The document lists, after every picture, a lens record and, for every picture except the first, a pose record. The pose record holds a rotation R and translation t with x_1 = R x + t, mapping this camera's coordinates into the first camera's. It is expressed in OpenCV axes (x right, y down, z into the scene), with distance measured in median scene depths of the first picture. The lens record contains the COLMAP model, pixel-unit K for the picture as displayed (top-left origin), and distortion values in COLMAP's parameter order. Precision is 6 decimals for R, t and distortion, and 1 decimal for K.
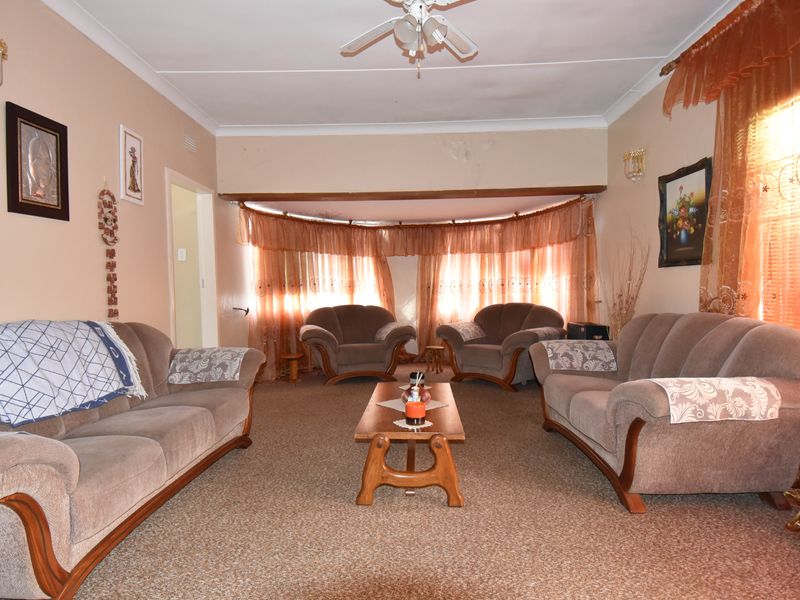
lens RADIAL K [[471.7, 0, 400.2], [0, 471.7, 301.9], [0, 0, 1]] dist [-0.004505, -0.002637]
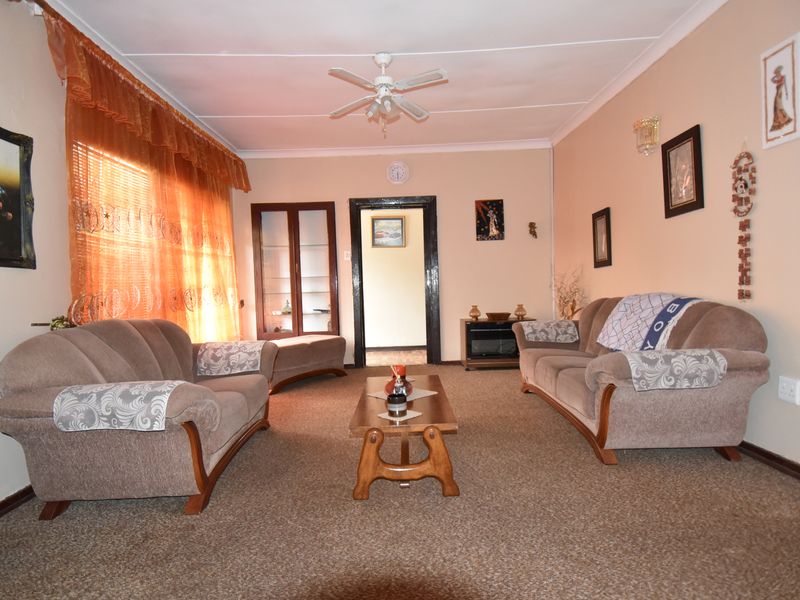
lens RADIAL K [[471.7, 0, 399.1], [0, 471.7, 298.0], [0, 0, 1]] dist [-0.004505, -0.002637]
pose [[-0.998065, 0.047440, -0.040199, 0.058214], [0.045307, 0.997597, 0.052409, -0.043982], [0.042589, 0.050487, -0.997816, 1.838686]]
